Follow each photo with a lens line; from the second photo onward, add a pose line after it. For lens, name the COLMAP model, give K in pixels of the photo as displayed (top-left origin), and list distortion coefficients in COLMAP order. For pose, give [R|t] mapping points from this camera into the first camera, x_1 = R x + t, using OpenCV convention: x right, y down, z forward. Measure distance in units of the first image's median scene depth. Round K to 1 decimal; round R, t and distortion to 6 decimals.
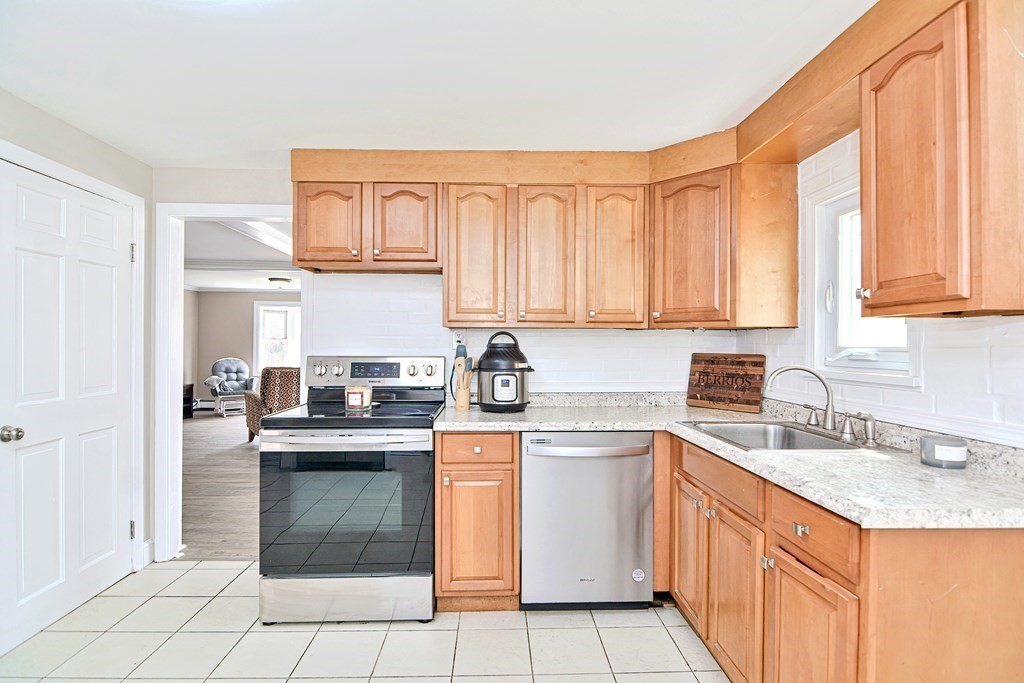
lens RADIAL K [[491.8, 0, 508.7], [0, 491.8, 343.7], [0, 0, 1]] dist [-0.001437, -0.000379]
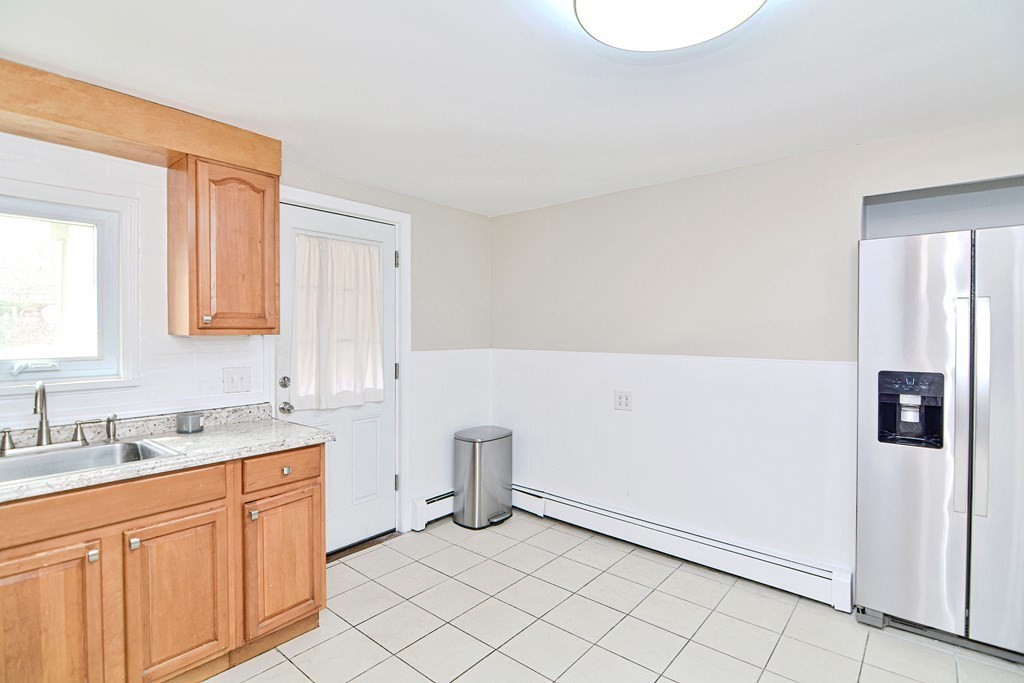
lens RADIAL K [[507.1, 0, 510.9], [0, 507.1, 338.3], [0, 0, 1]] dist [-0.001587, -0.001497]
pose [[-0.743786, -0.015828, 0.668230, -0.514919], [-0.004143, 0.999810, 0.019071, -0.044653], [-0.668405, 0.011416, -0.743710, 0.849811]]
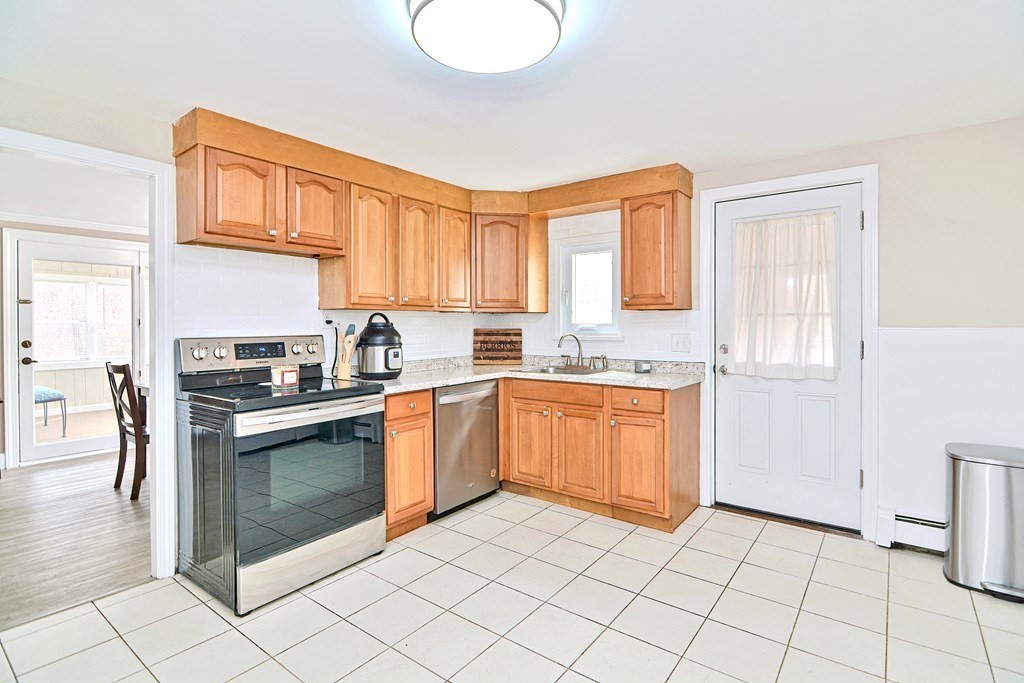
lens RADIAL K [[484.7, 0, 511.4], [0, 484.7, 329.1], [0, 0, 1]] dist [-0.000458, -0.012495]
pose [[0.632362, -0.015128, 0.774525, -0.752452], [0.005848, 0.999874, 0.014755, -0.000661], [-0.774651, -0.004801, 0.632371, -0.000083]]
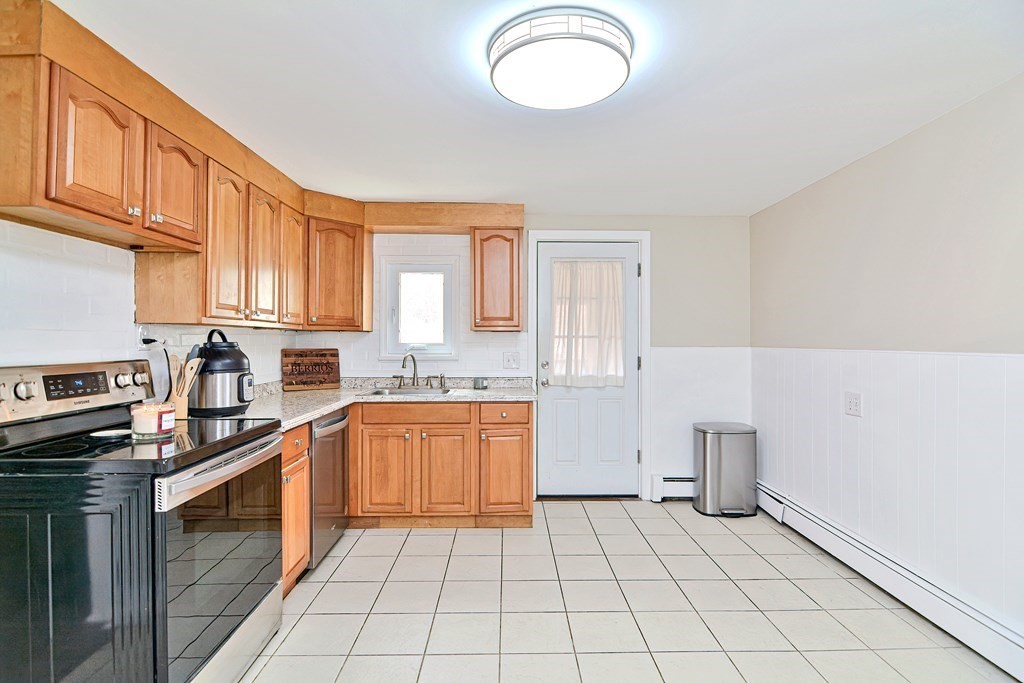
lens RADIAL K [[499.7, 0, 506.6], [0, 499.7, 339.1], [0, 0, 1]] dist [0.000714, -0.000437]
pose [[0.018298, -0.000262, 0.999833, -0.978721], [-0.001915, 0.999998, 0.000297, -0.007810], [-0.999831, -0.001920, 0.018297, 0.457156]]
